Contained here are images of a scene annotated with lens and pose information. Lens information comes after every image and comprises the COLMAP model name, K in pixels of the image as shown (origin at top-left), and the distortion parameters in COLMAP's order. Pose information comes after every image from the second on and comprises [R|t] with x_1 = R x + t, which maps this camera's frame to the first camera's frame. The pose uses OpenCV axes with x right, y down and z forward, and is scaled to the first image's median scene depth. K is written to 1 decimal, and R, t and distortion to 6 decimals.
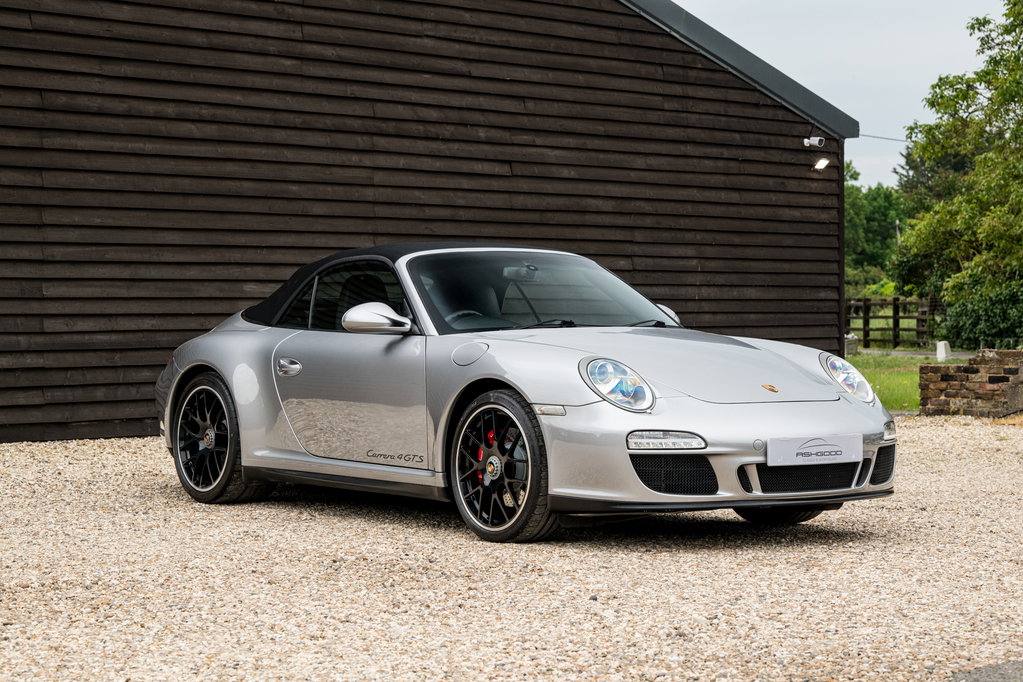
lens RADIAL K [[2322.1, 0, 511.5], [0, 2322.1, 341.0], [0, 0, 1]] dist [0.001384, -0.119424]
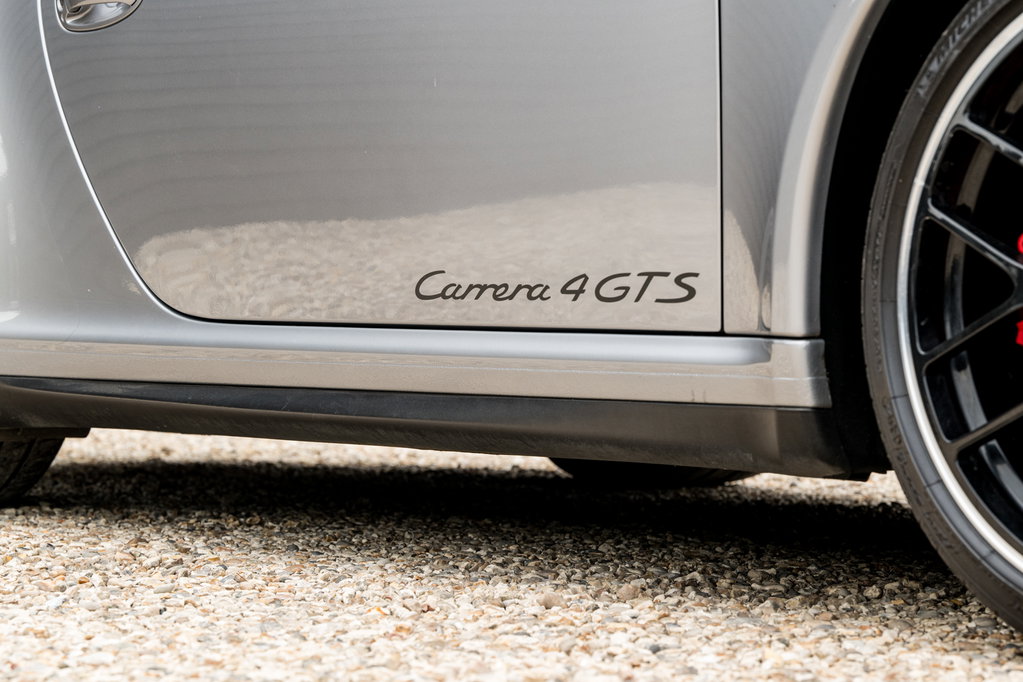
lens RADIAL K [[2733.5, 0, 511.5], [0, 2733.5, 341.0], [0, 0, 1]] dist [0.025957, -0.107817]
pose [[0.998976, -0.009051, 0.044329, -0.065697], [0.009004, 0.999959, 0.001250, 0.054409], [-0.044339, -0.000849, 0.999016, 0.727594]]
